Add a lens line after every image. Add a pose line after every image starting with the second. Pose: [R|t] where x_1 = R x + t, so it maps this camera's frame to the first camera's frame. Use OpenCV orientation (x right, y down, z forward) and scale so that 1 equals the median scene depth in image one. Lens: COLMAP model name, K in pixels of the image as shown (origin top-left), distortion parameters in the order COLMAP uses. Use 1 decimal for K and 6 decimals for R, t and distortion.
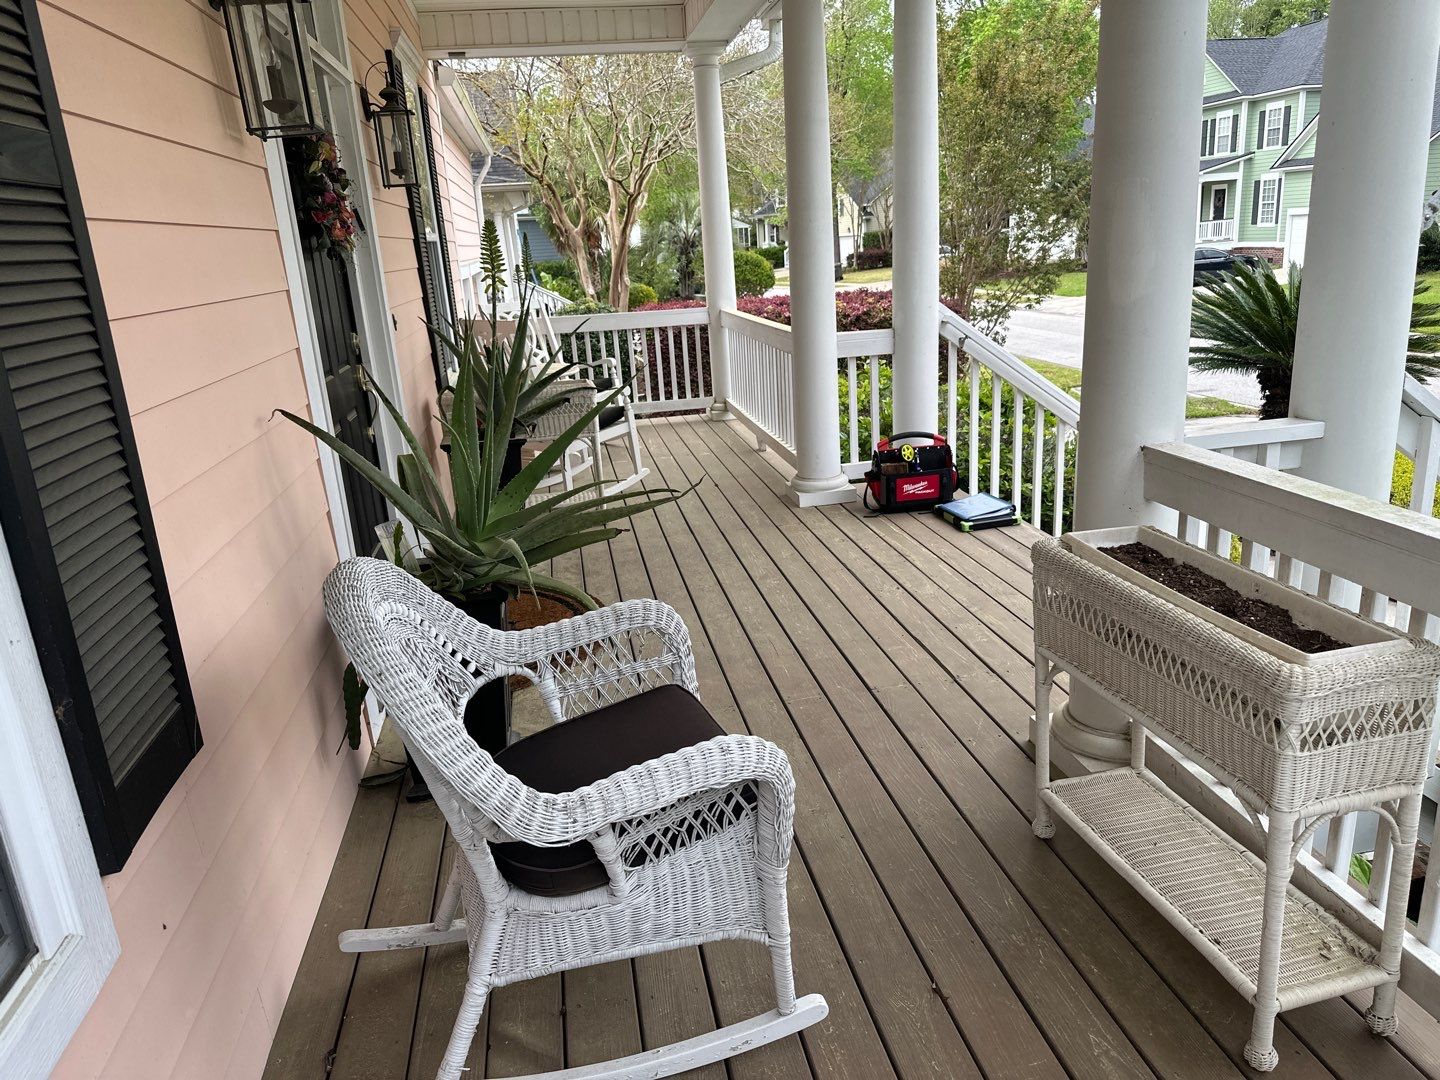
lens RADIAL K [[1018.0, 0, 720.0], [0, 1018.0, 540.0], [0, 0, 1]] dist [0.084595, -0.086315]
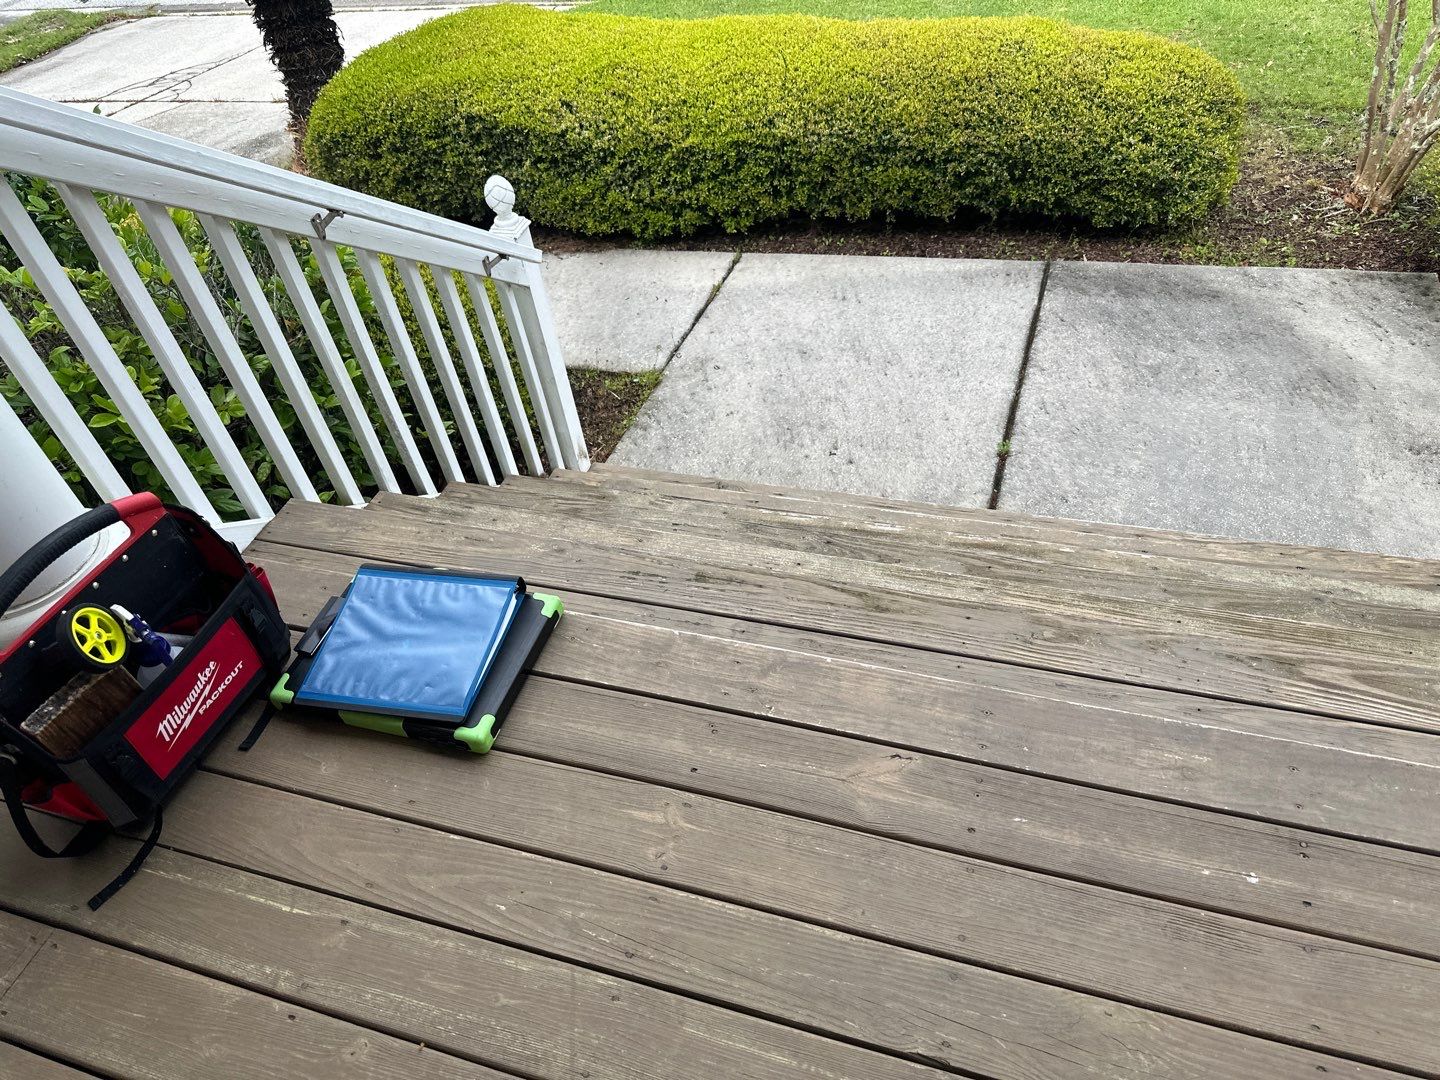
lens RADIAL K [[1067.7, 0, 720.0], [0, 1067.7, 540.0], [0, 0, 1]] dist [0.029142, -0.002427]
pose [[0.481305, -0.607605, 0.631792, 0.094348], [0.353620, 0.794107, 0.494315, -0.174383], [-0.802059, -0.014502, 0.597069, 0.663631]]
